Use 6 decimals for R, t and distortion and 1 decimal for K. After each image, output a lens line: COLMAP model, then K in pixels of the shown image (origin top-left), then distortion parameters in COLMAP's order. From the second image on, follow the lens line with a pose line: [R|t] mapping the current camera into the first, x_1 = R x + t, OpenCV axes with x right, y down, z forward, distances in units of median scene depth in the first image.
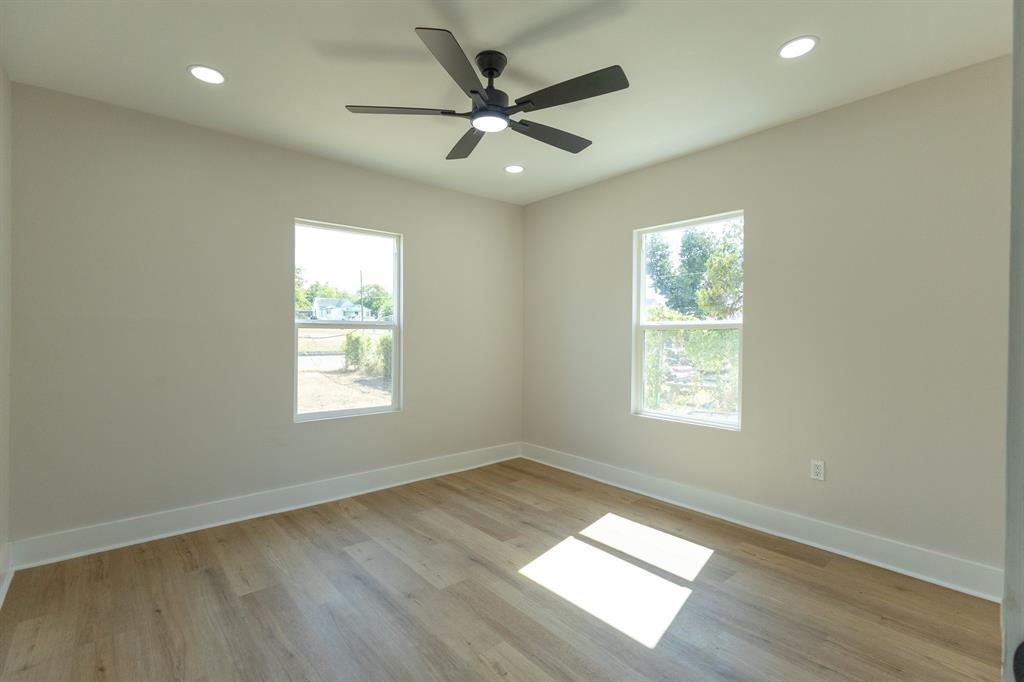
lens RADIAL K [[469.7, 0, 514.1], [0, 469.7, 339.9], [0, 0, 1]] dist [0.001634, 0.001021]
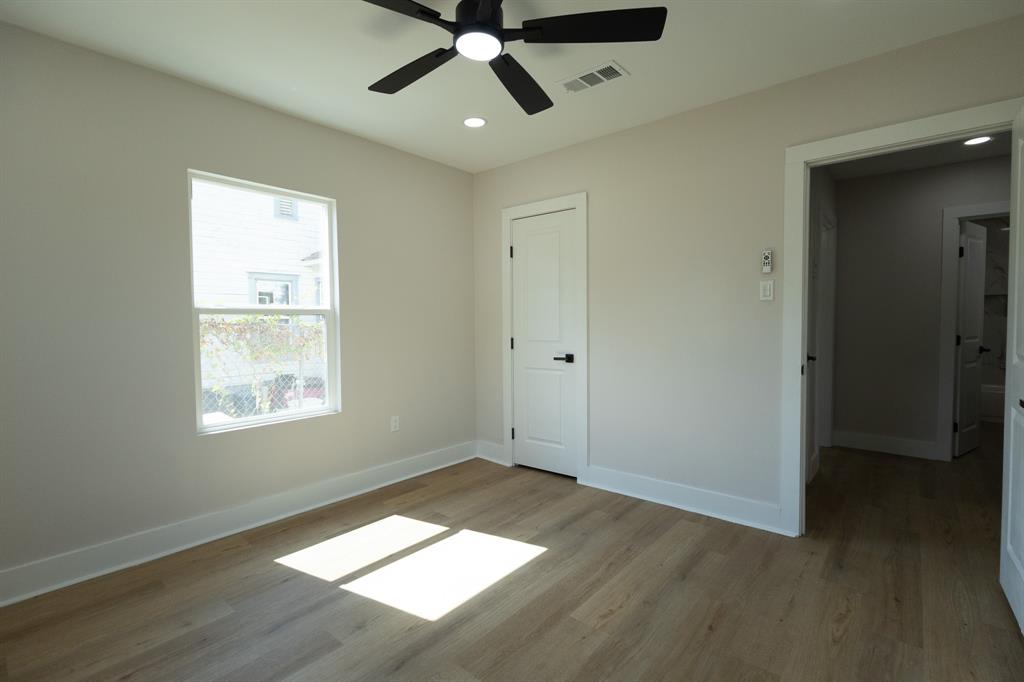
lens RADIAL K [[469.7, 0, 514.1], [0, 469.7, 339.9], [0, 0, 1]] dist [0.001634, 0.001021]
pose [[-0.156956, -0.040530, 0.986774, -0.714199], [0.016358, 0.998914, 0.043631, -0.007286], [-0.987470, 0.022990, -0.156122, 0.910957]]
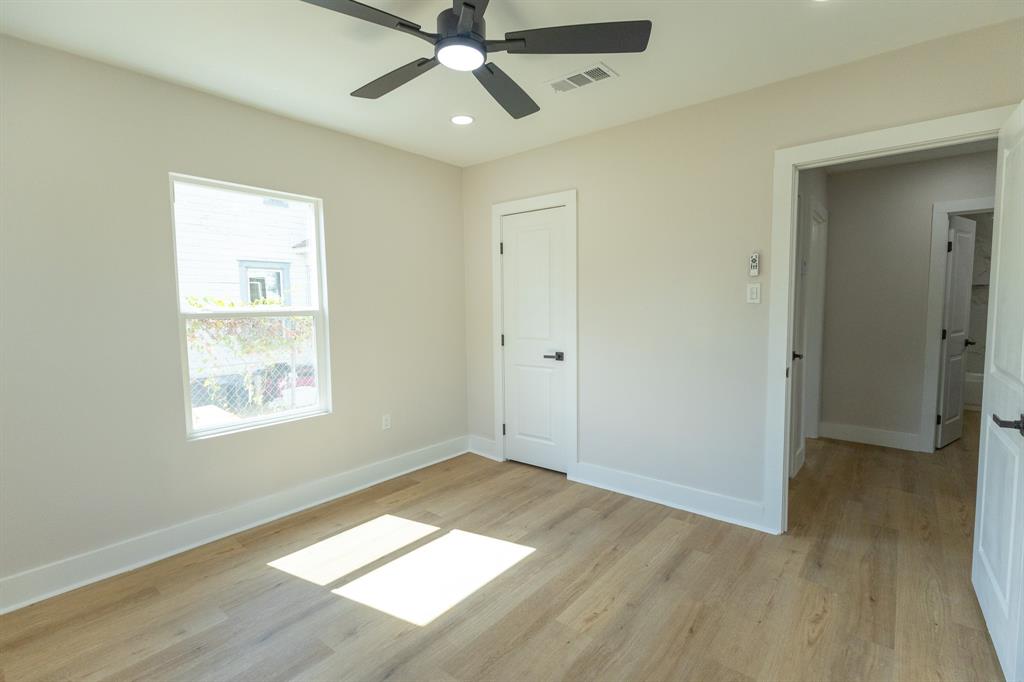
lens RADIAL K [[469.7, 0, 514.1], [0, 469.7, 339.9], [0, 0, 1]] dist [0.001634, 0.001021]
pose [[-0.166861, -0.078873, 0.982821, -0.717287], [0.020610, 0.996298, 0.083454, -0.056630], [-0.985765, 0.034182, -0.164618, 0.895044]]
